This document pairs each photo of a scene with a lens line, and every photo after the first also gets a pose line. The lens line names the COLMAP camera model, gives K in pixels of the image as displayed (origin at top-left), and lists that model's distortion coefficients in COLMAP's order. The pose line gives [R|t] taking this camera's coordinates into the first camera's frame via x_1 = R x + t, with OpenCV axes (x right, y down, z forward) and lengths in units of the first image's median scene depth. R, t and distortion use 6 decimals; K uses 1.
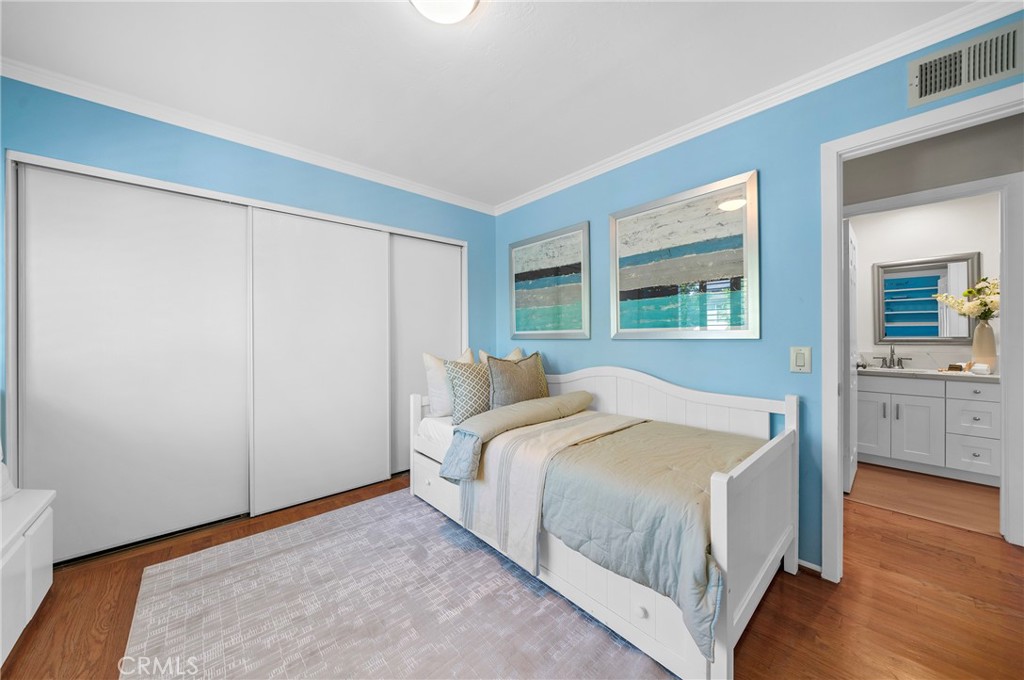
lens RADIAL K [[352.6, 0, 511.4], [0, 352.6, 333.1], [0, 0, 1]] dist [-0.001675, -0.000146]
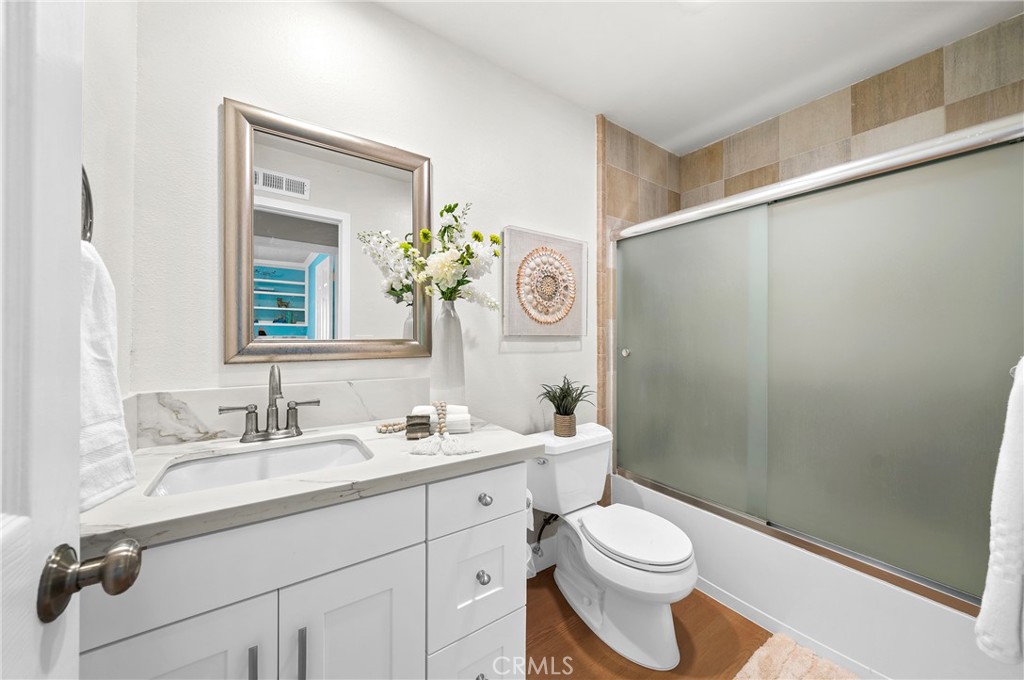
lens RADIAL K [[356.2, 0, 512.0], [0, 356.2, 340.0], [0, 0, 1]] dist [-0.001503, -0.000100]
pose [[0.116928, 0.003611, 0.993134, 0.757764], [-0.012558, 0.999919, -0.002157, 0.010098], [-0.993061, -0.012220, 0.116964, 0.720063]]
